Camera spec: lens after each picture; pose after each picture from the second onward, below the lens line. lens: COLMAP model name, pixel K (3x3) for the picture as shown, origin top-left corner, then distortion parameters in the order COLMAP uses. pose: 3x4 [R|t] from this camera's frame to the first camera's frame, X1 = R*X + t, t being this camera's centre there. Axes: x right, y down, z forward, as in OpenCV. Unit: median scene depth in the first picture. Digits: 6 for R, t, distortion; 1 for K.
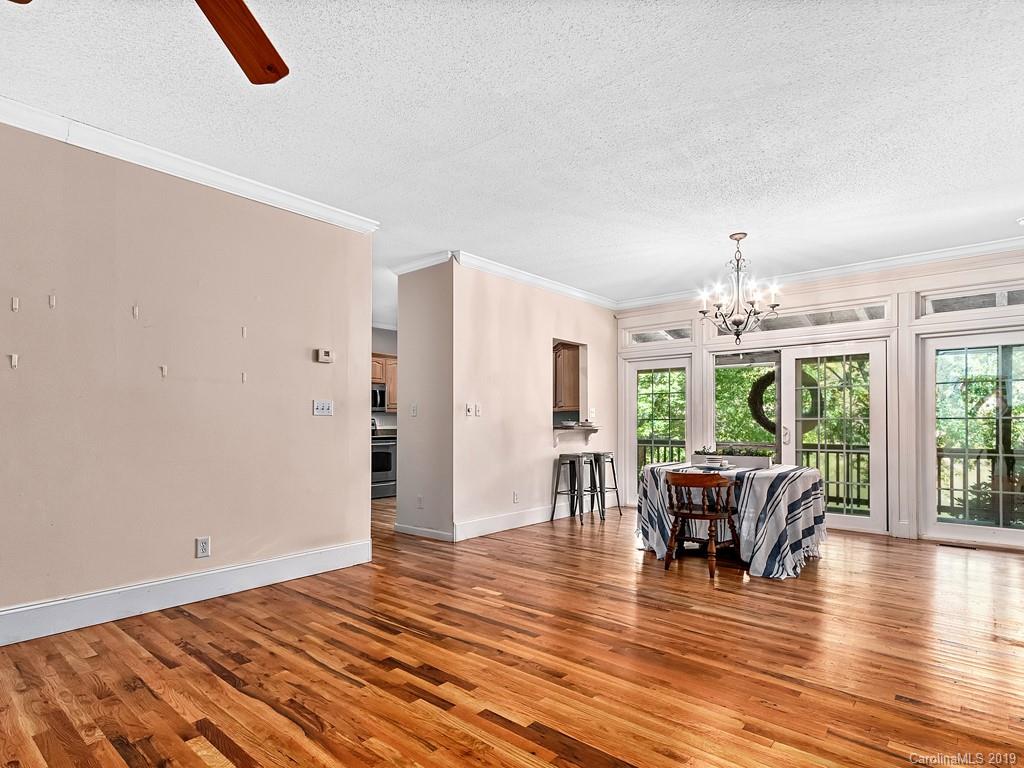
lens RADIAL K [[564.5, 0, 513.0], [0, 564.5, 414.7], [0, 0, 1]] dist [0.000908, 0.000456]
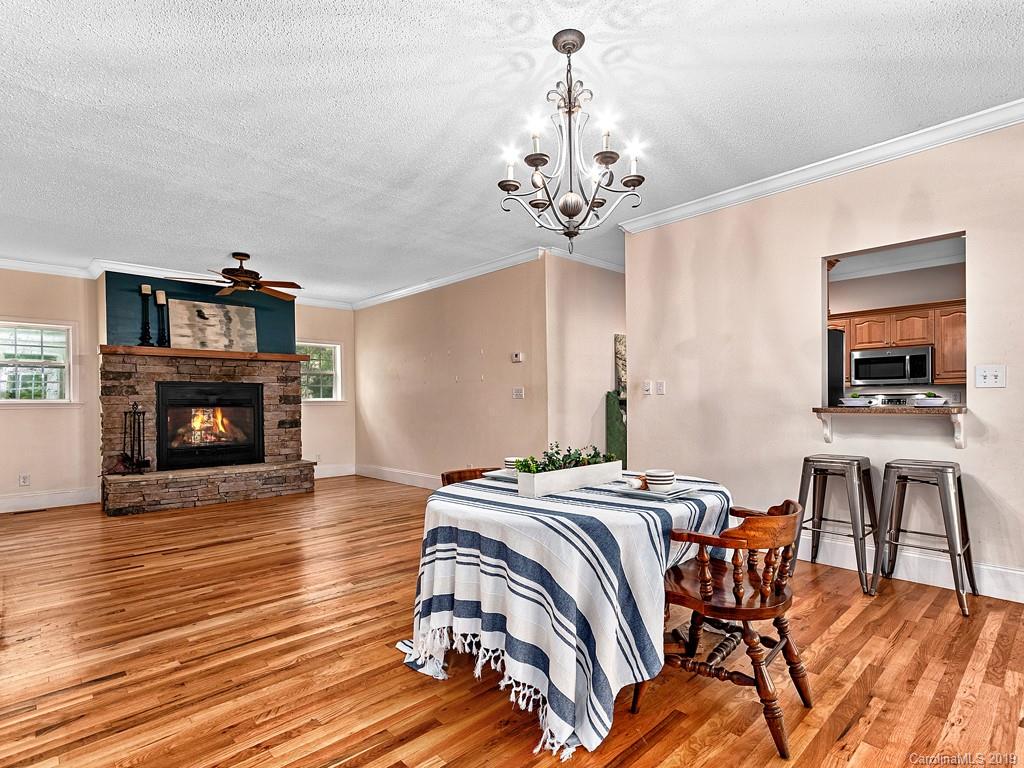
lens RADIAL K [[515.0, 0, 512.0], [0, 515.0, 384.0], [0, 0, 1]] dist [0.001108, 0.000059]
pose [[-0.105991, -0.036272, -0.993705, 0.720871], [0.025733, 0.998900, -0.039206, 0.010382], [0.994034, -0.029727, -0.104941, 0.816195]]
